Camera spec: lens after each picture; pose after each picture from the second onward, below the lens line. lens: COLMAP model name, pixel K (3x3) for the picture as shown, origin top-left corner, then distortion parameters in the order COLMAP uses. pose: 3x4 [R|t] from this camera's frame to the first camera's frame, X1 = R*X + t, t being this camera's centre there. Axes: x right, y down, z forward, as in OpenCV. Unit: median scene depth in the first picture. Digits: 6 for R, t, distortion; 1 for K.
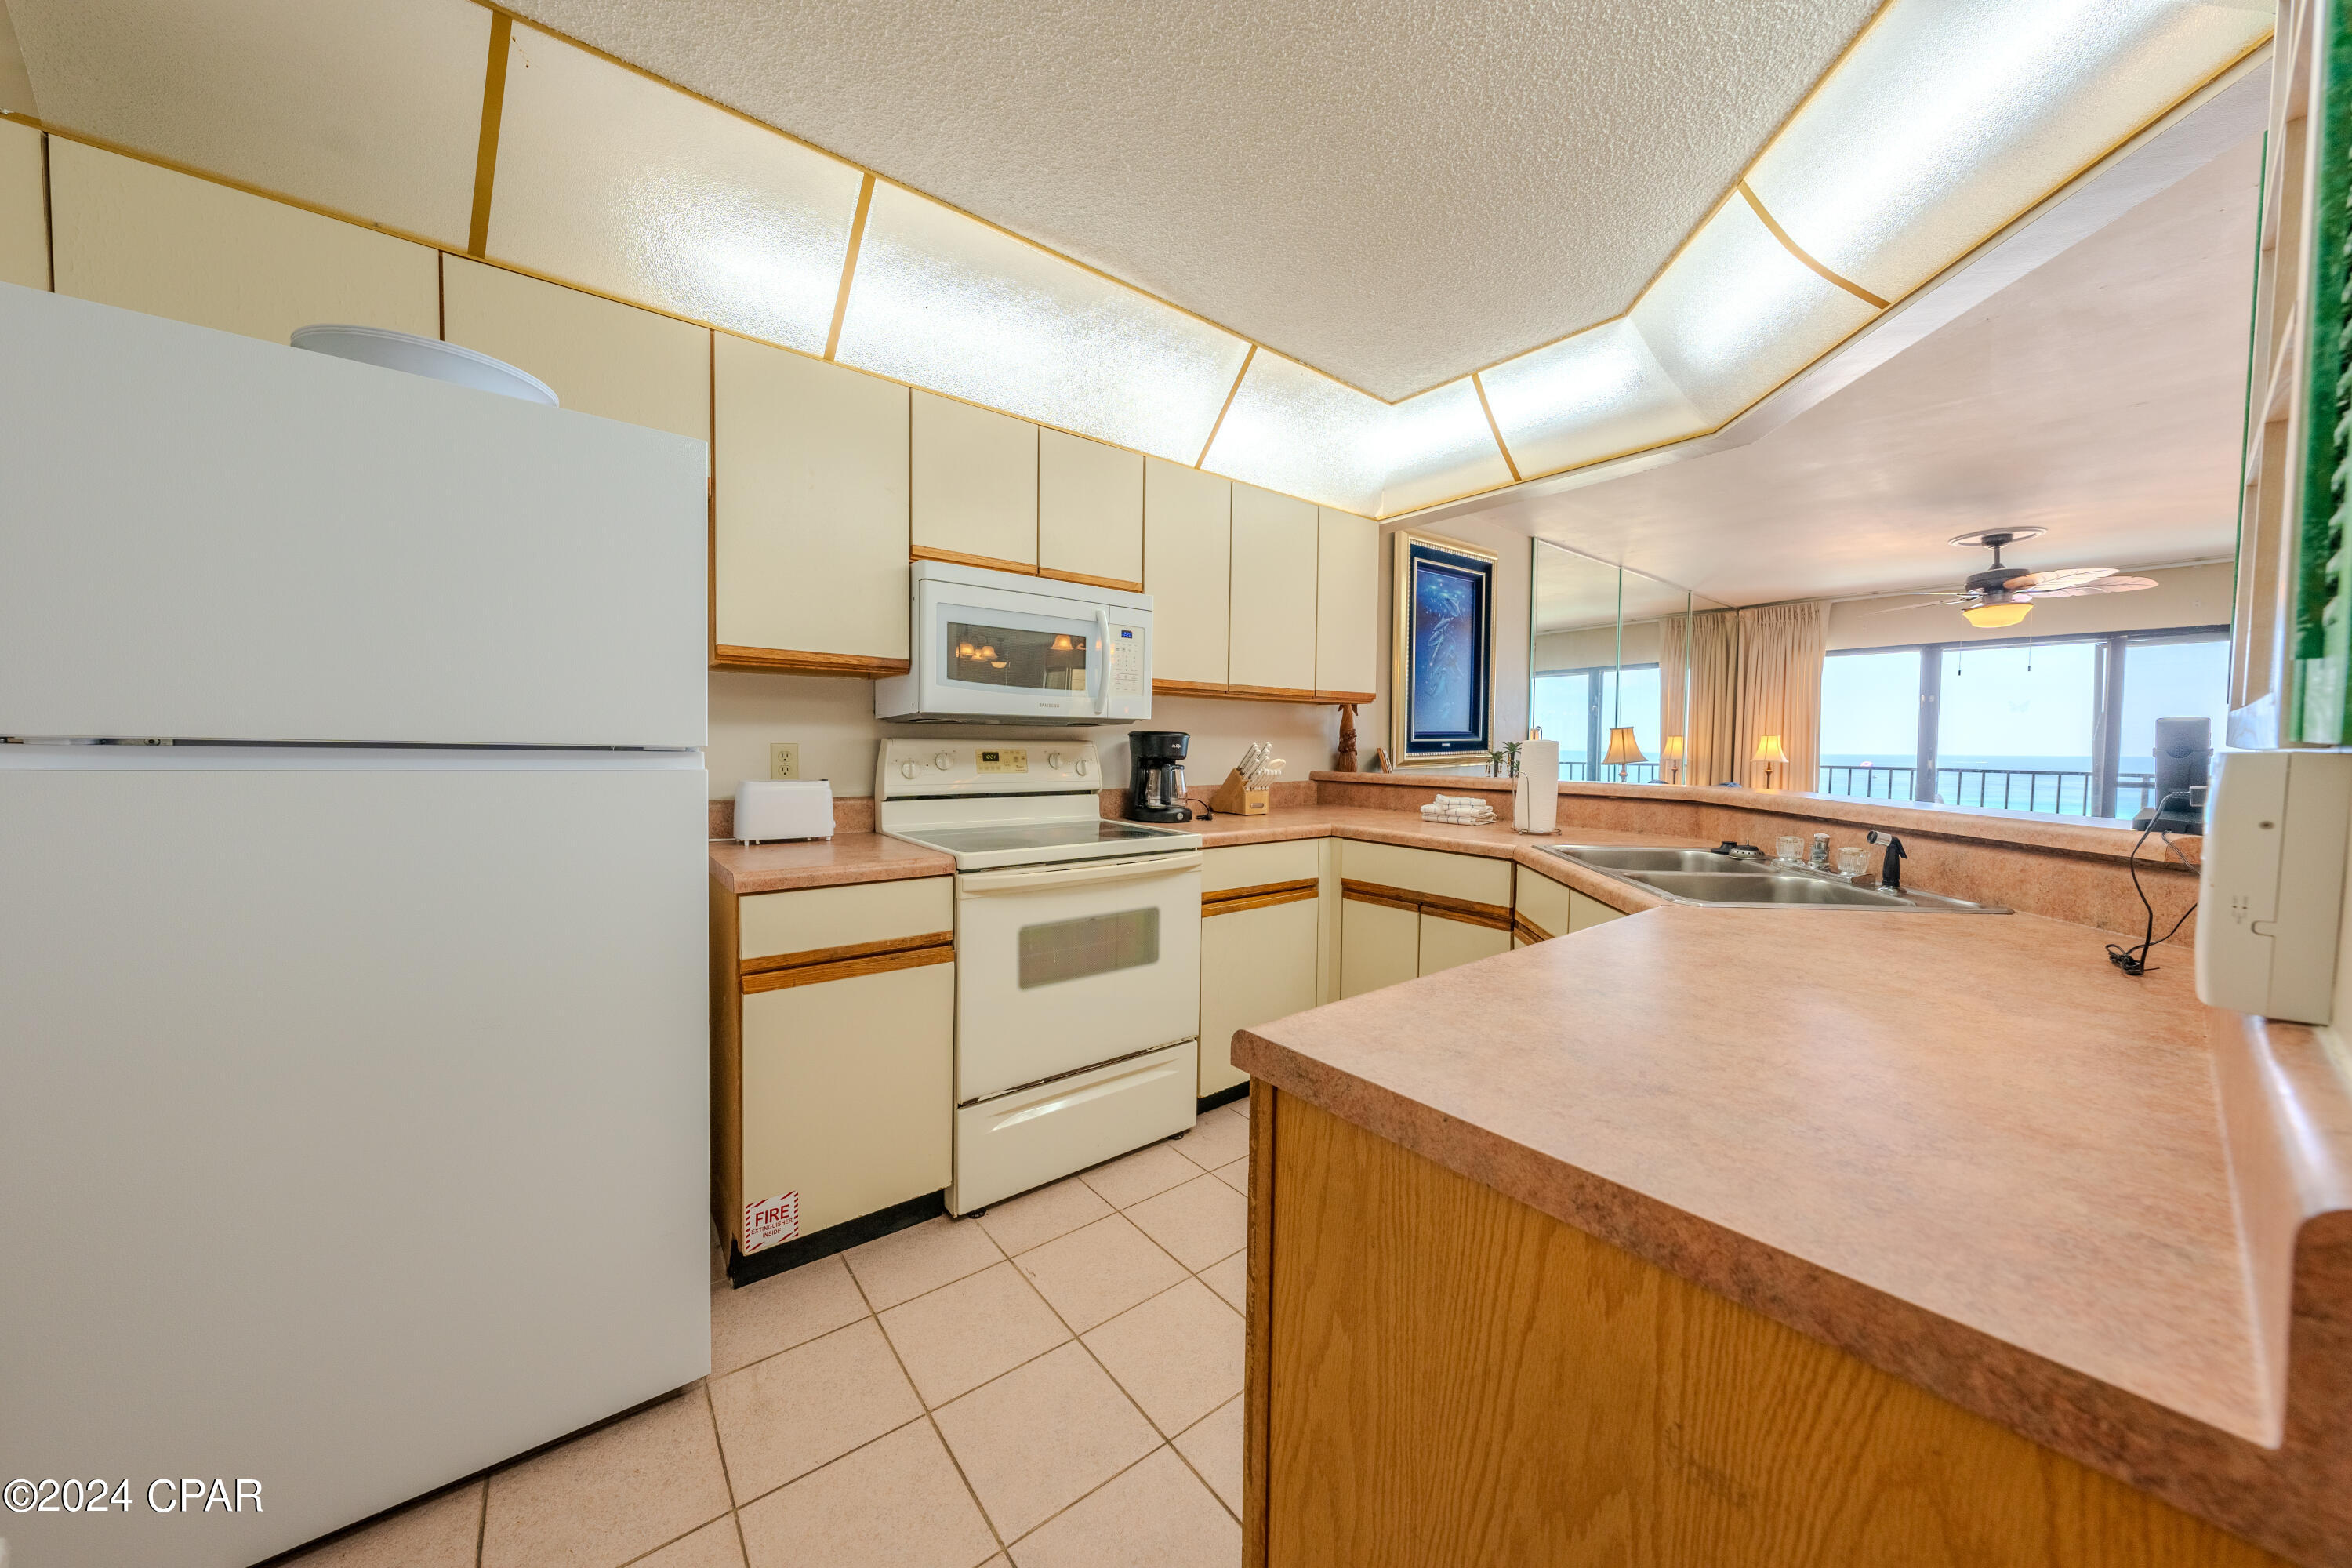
lens RADIAL K [[795.3, 0, 1180.4], [0, 795.3, 777.0], [0, 0, 1]] dist [0.000562, -0.000155]
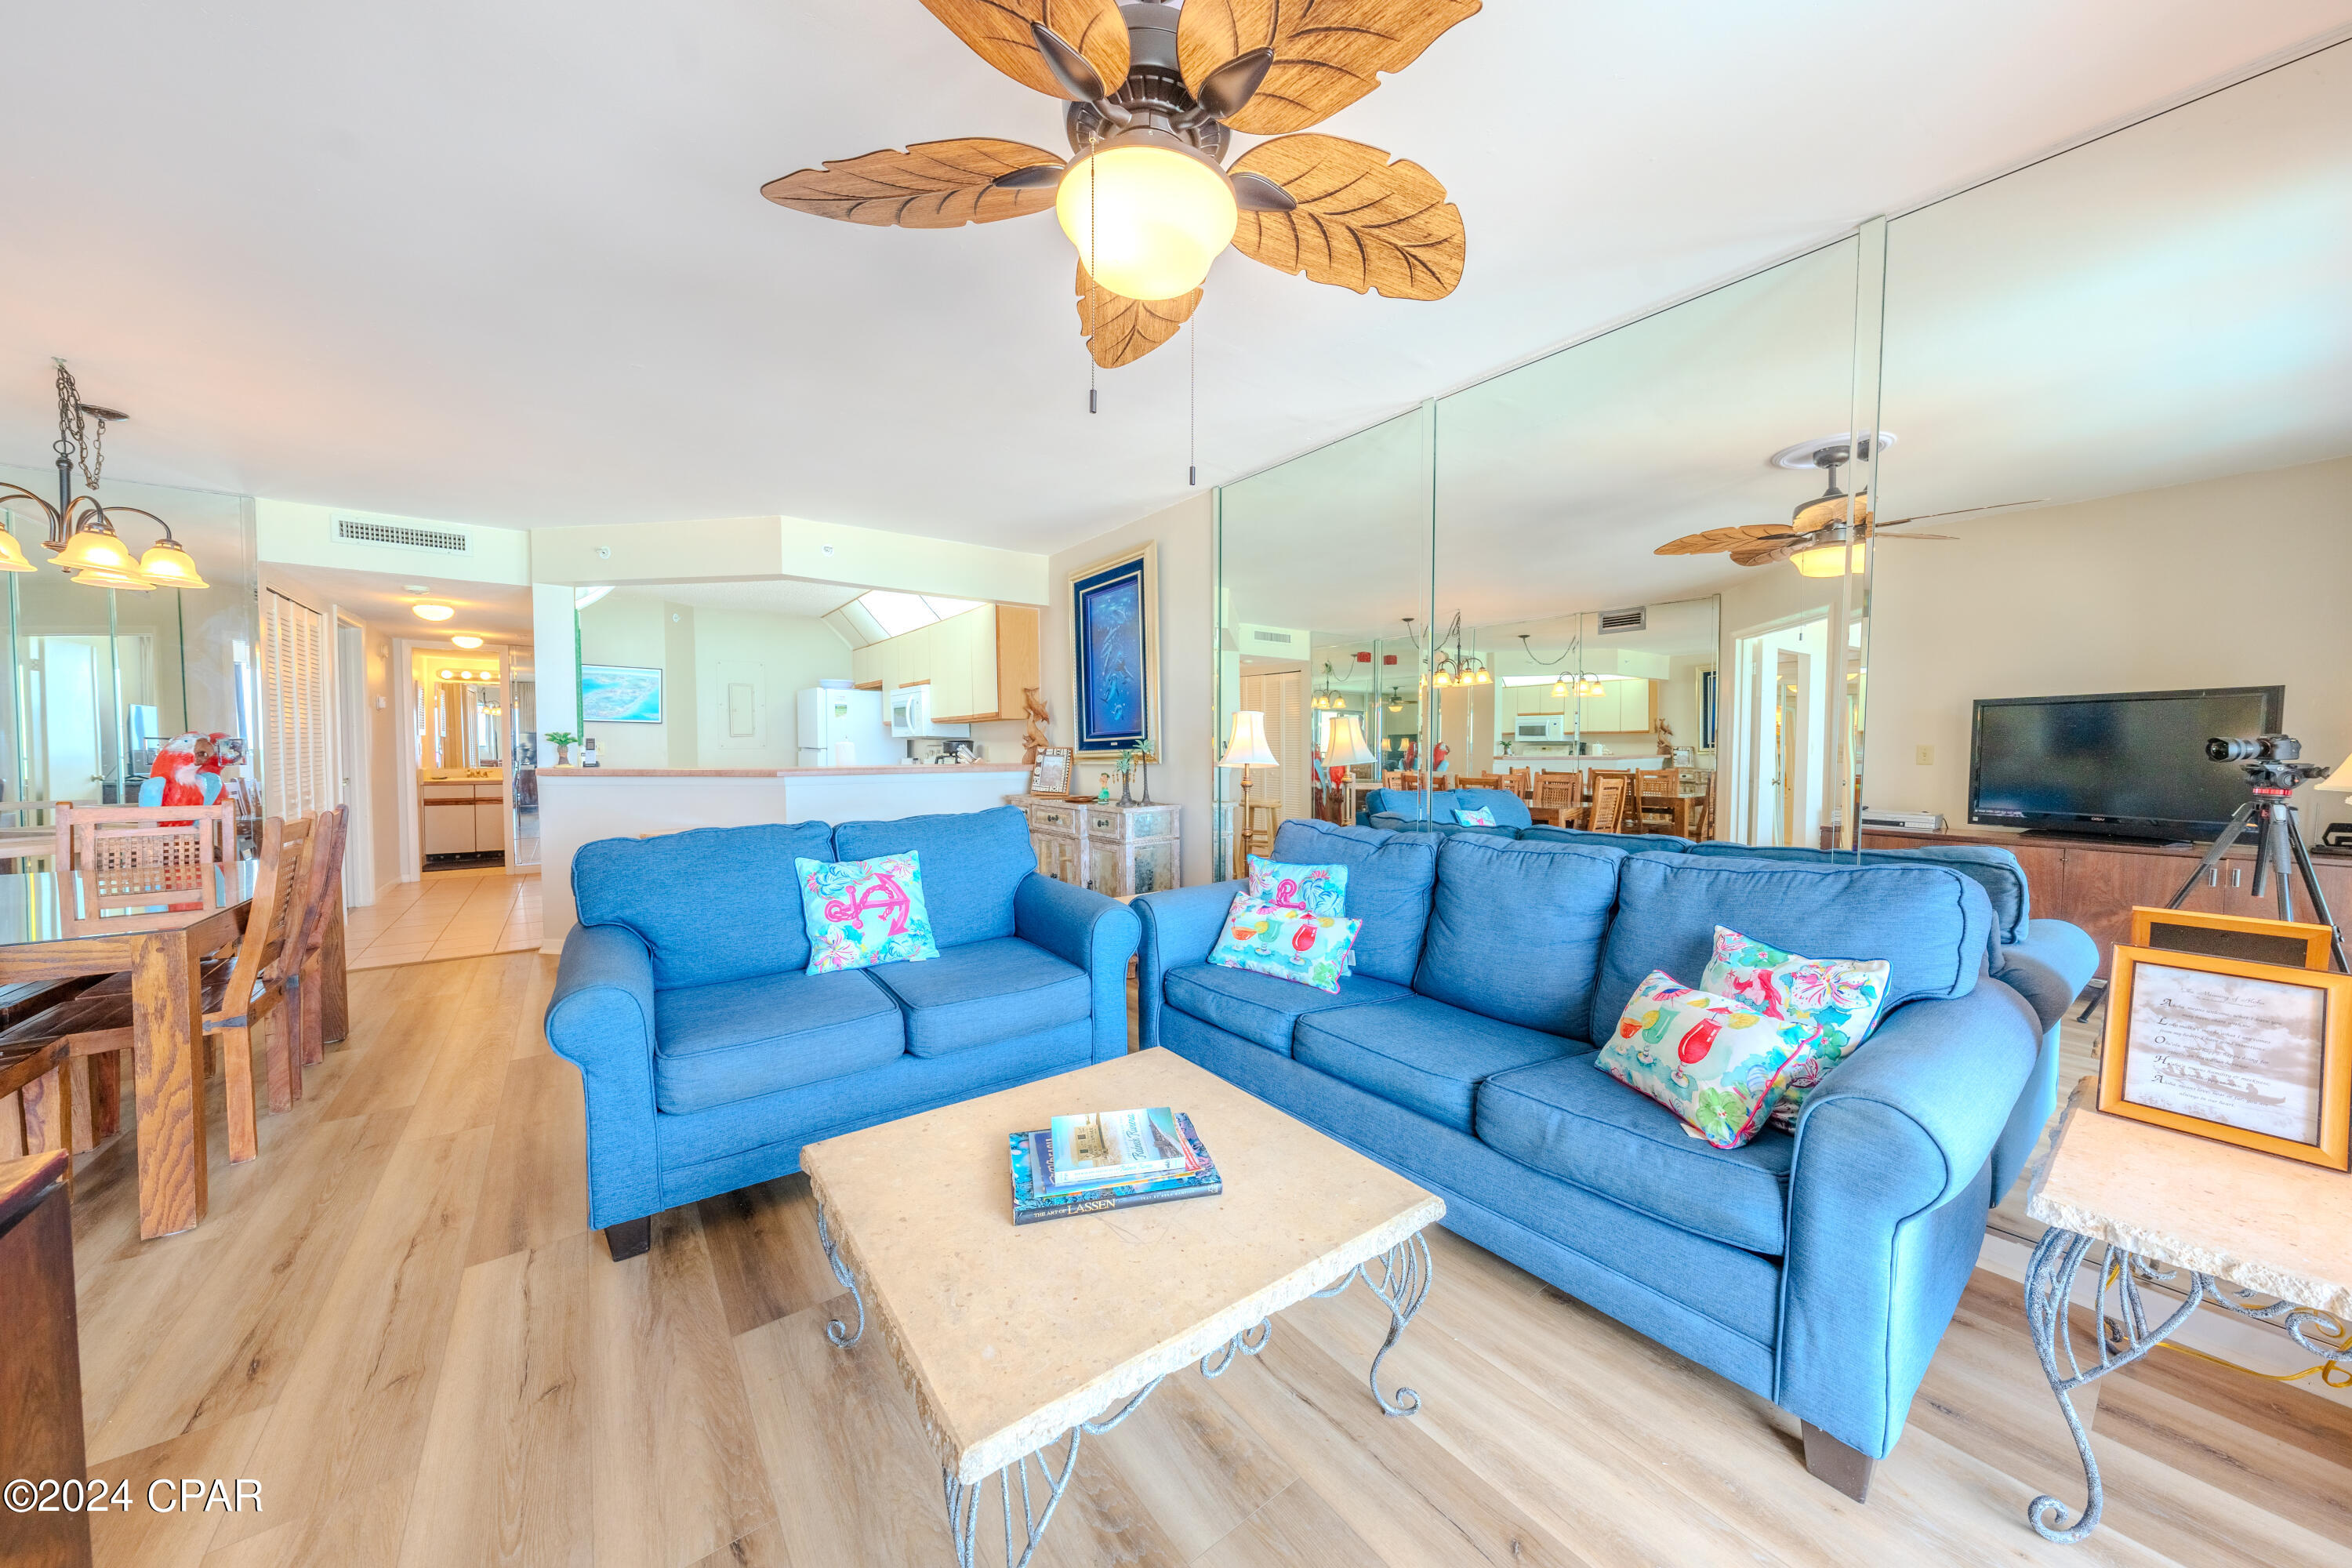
lens RADIAL K [[795.3, 0, 1180.4], [0, 795.3, 777.0], [0, 0, 1]] dist [0.000562, -0.000155]
pose [[-0.030125, 0.030113, -0.999092, 2.074765], [-0.037562, 0.998806, 0.031237, -0.046365], [0.998840, 0.038469, -0.028957, 1.635964]]
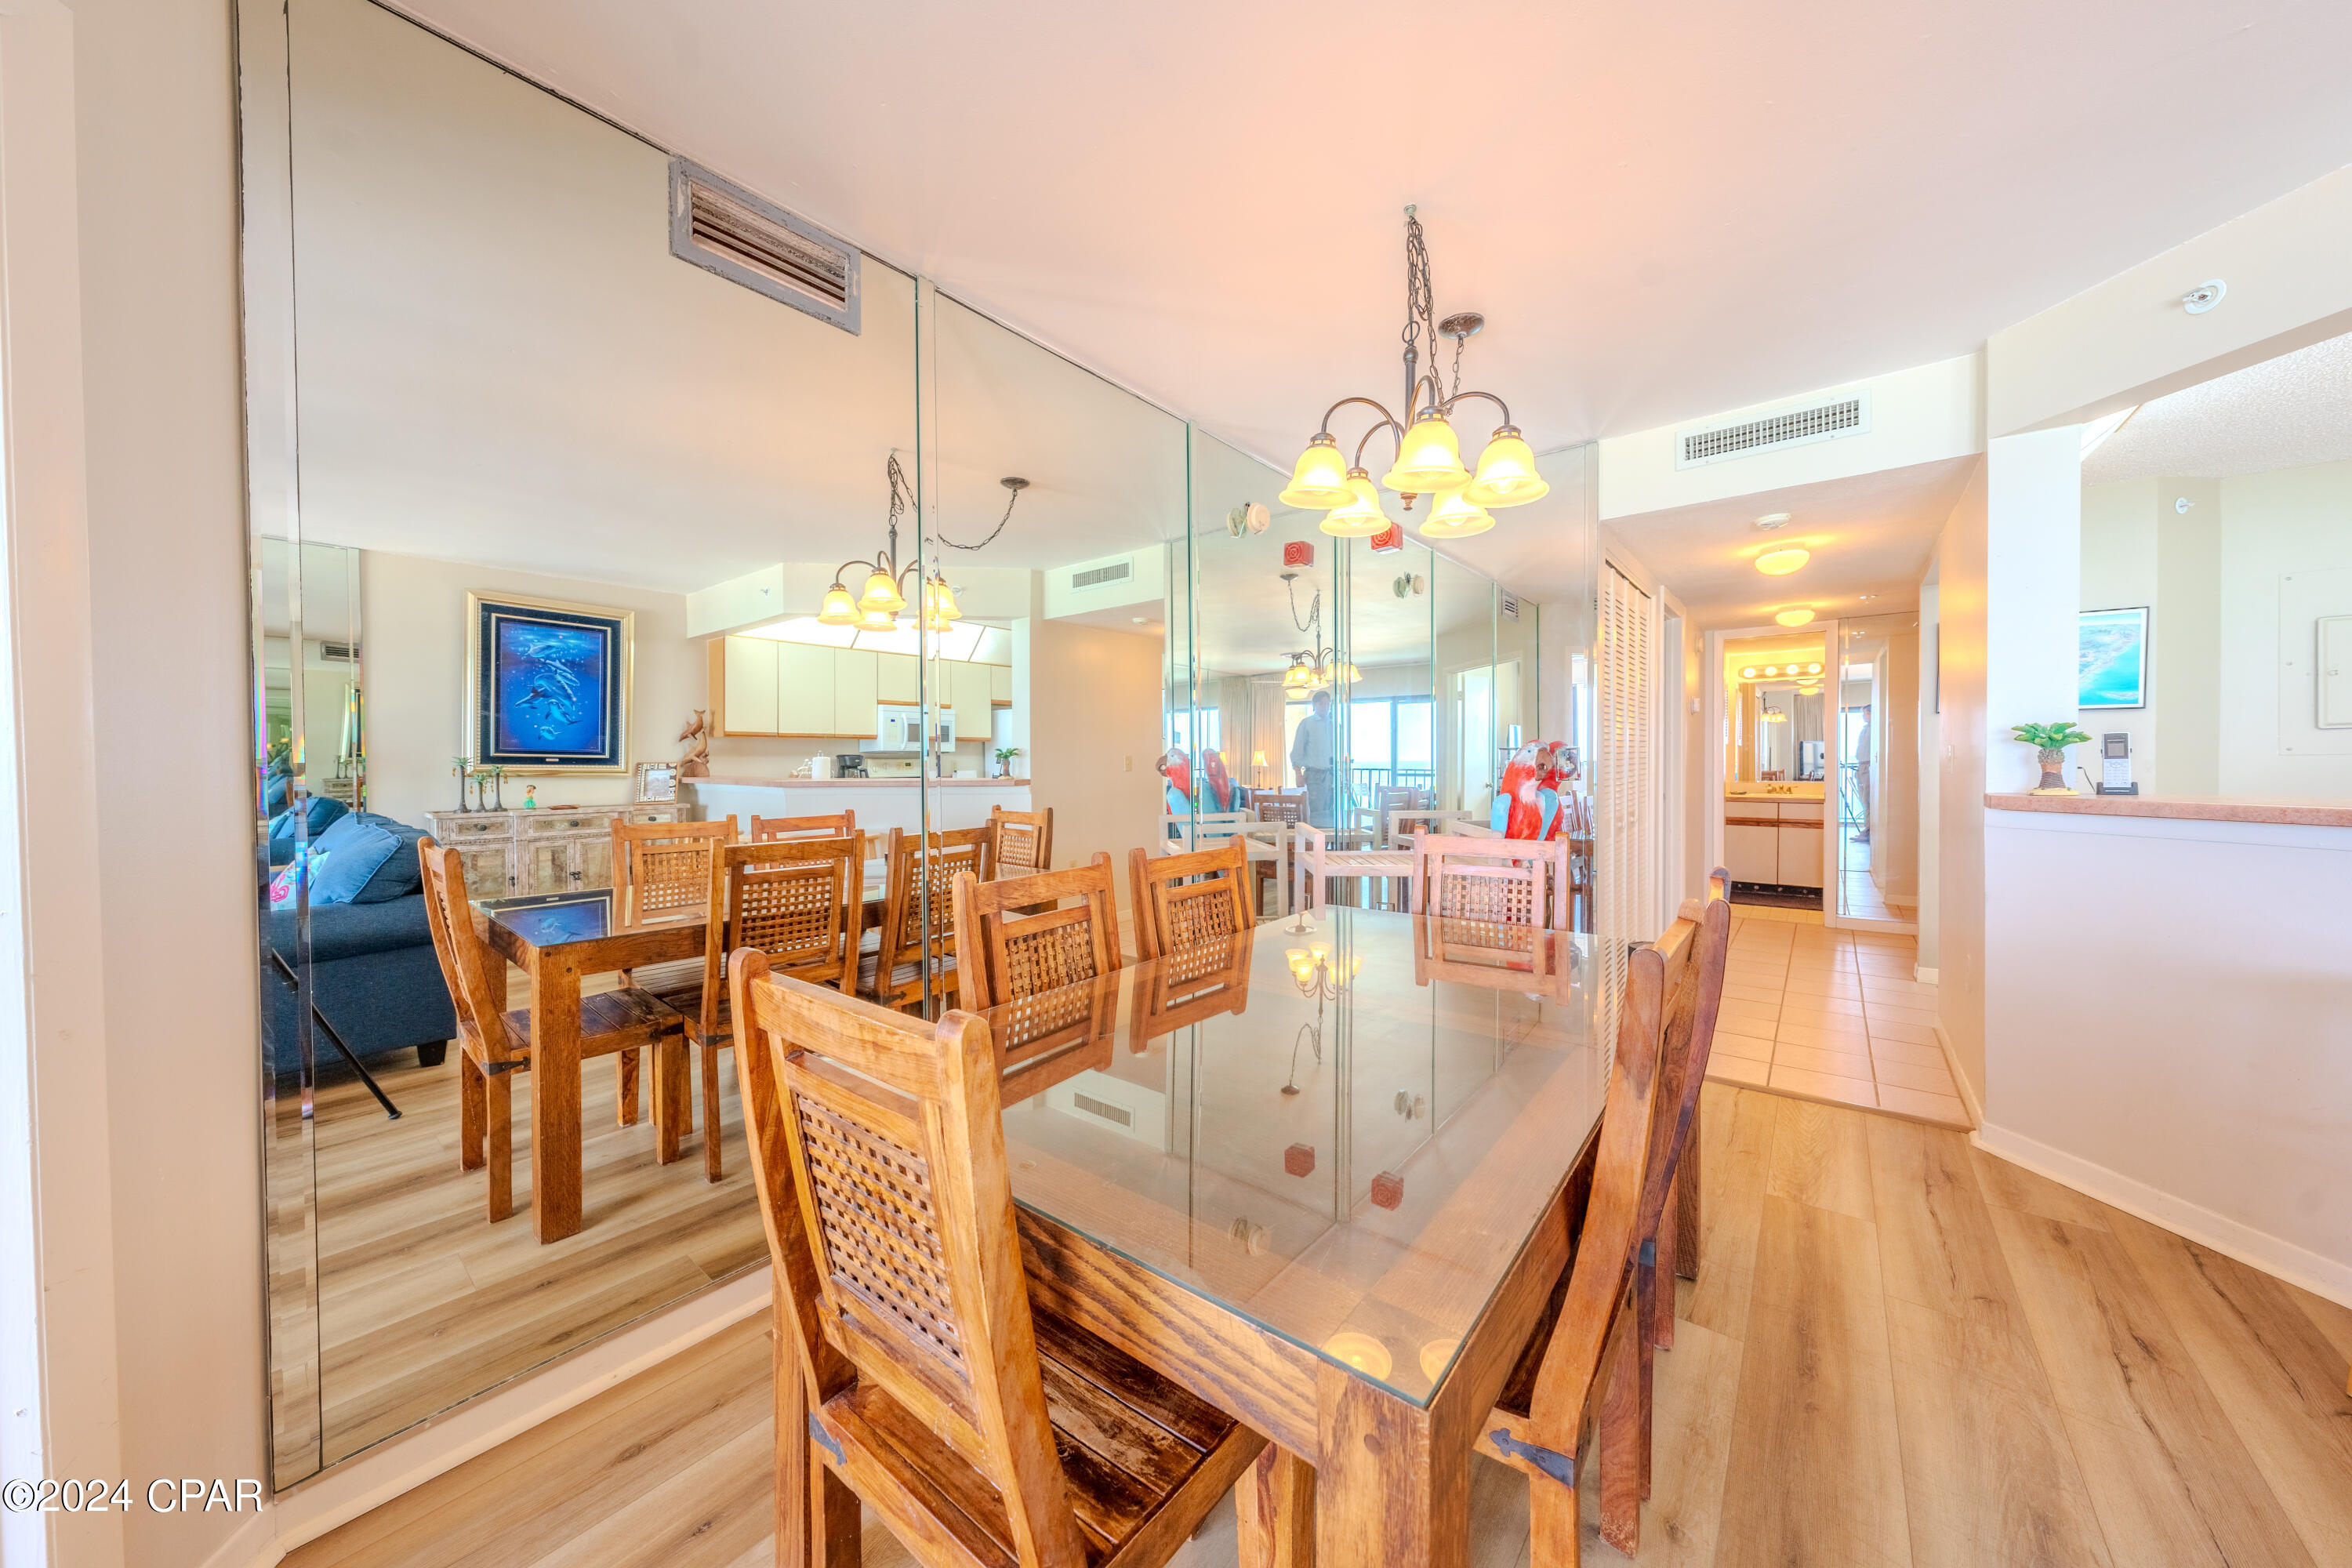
lens RADIAL K [[795.3, 0, 1180.4], [0, 795.3, 777.0], [0, 0, 1]] dist [0.000562, -0.000155]
pose [[-0.977104, 0.005364, -0.212696, 1.535732], [-0.005955, 0.998601, 0.052543, -0.022984], [0.212680, 0.052606, -0.975705, 0.953557]]
